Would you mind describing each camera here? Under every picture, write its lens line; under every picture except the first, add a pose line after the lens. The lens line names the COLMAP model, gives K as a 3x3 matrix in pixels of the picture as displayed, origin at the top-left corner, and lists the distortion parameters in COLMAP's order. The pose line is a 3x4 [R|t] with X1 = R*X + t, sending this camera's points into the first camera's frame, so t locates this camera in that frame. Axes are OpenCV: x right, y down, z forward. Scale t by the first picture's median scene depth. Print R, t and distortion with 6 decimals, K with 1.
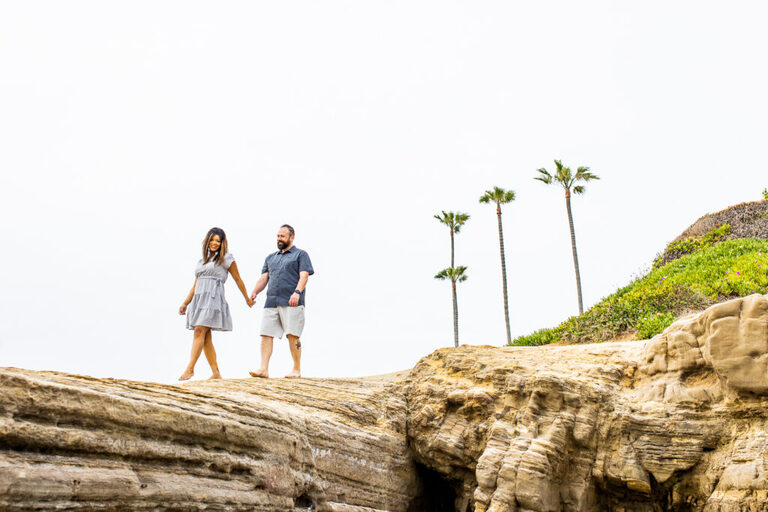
lens RADIAL K [[740.1, 0, 384.8], [0, 740.1, 232.8], [0, 0, 1]] dist [-0.000699, 0.000628]
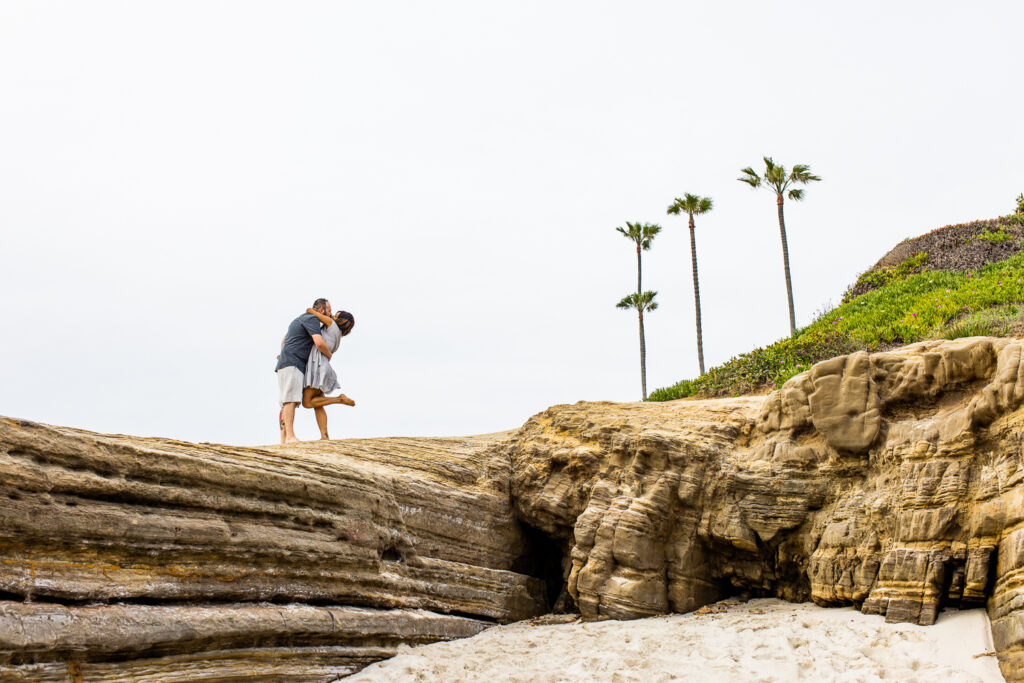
lens RADIAL K [[955.4, 0, 510.3], [0, 955.4, 332.7], [0, 0, 1]] dist [-0.003372, 0.000909]
pose [[0.997719, -0.011705, -0.066482, 0.120280], [0.017981, 0.995353, 0.094596, -0.063435], [0.065066, -0.095576, 0.993293, -0.251054]]
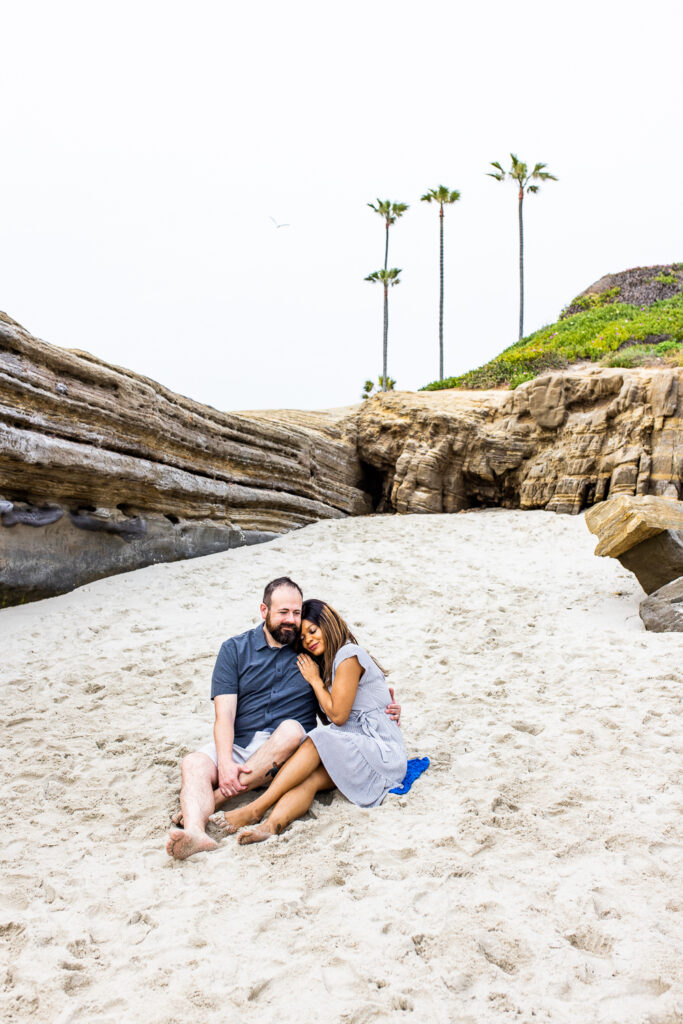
lens RADIAL K [[1025.0, 0, 341.8], [0, 1025.0, 532.3], [0, 0, 1]] dist [-0.001903, 0.003555]
pose [[0.997676, 0.026909, 0.062595, -0.152231], [-0.046141, 0.942812, 0.330115, -0.325848], [-0.050132, -0.332236, 0.941863, -1.330181]]
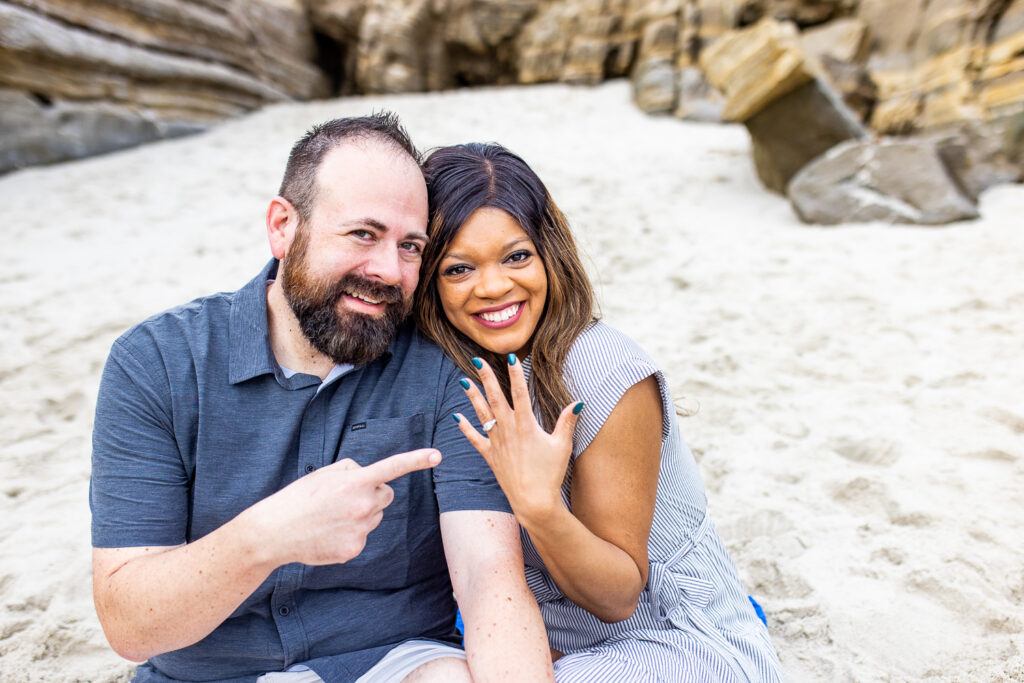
lens RADIAL K [[1019.4, 0, 510.8], [0, 1019.4, 354.6], [0, 0, 1]] dist [0.004034, 0.001423]
pose [[0.957502, -0.074185, 0.278724, -0.172686], [-0.078801, 0.862307, 0.500218, -0.123422], [-0.277454, -0.500923, 0.819814, -0.874188]]
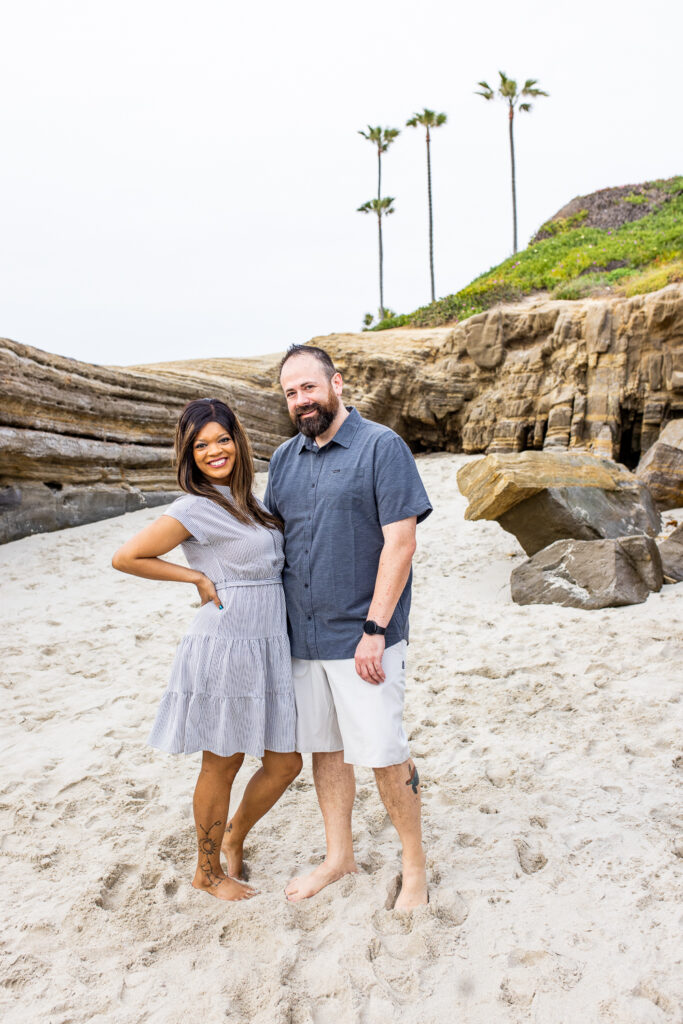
lens RADIAL K [[1019.4, 0, 320.4], [0, 1019.4, 508.9], [0, 0, 1]] dist [0.004034, 0.001423]
pose [[0.999937, -0.007477, 0.008316, 0.076415], [0.003836, 0.927812, 0.373029, -0.340017], [-0.010505, -0.372974, 0.927782, -1.226274]]
